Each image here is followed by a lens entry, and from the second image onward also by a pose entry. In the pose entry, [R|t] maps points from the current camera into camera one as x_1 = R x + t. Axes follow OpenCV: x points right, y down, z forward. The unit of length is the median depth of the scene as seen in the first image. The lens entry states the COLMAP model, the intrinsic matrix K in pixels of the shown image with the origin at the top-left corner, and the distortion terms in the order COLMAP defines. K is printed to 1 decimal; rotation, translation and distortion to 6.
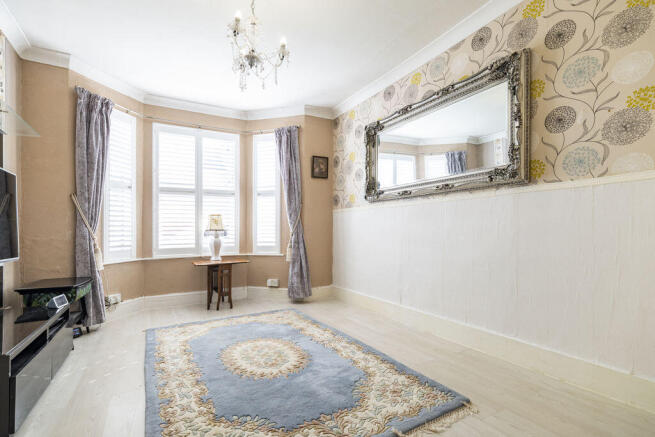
lens RADIAL K [[302.3, 0, 326.6], [0, 302.3, 228.2], [0, 0, 1]] dist [-0.004793, 0.002474]
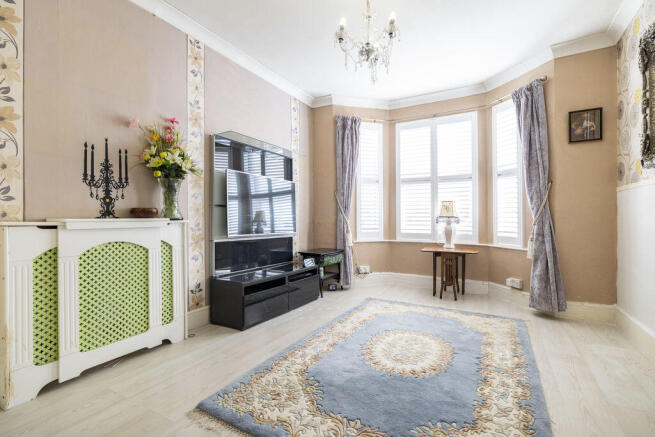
lens RADIAL K [[302.3, 0, 328.3], [0, 302.3, 212.7], [0, 0, 1]] dist [-0.004793, 0.002474]
pose [[0.514548, -0.000521, -0.857461, 0.288843], [-0.003734, 0.999989, -0.002849, -0.003125], [0.857453, 0.004668, 0.514541, 0.179644]]
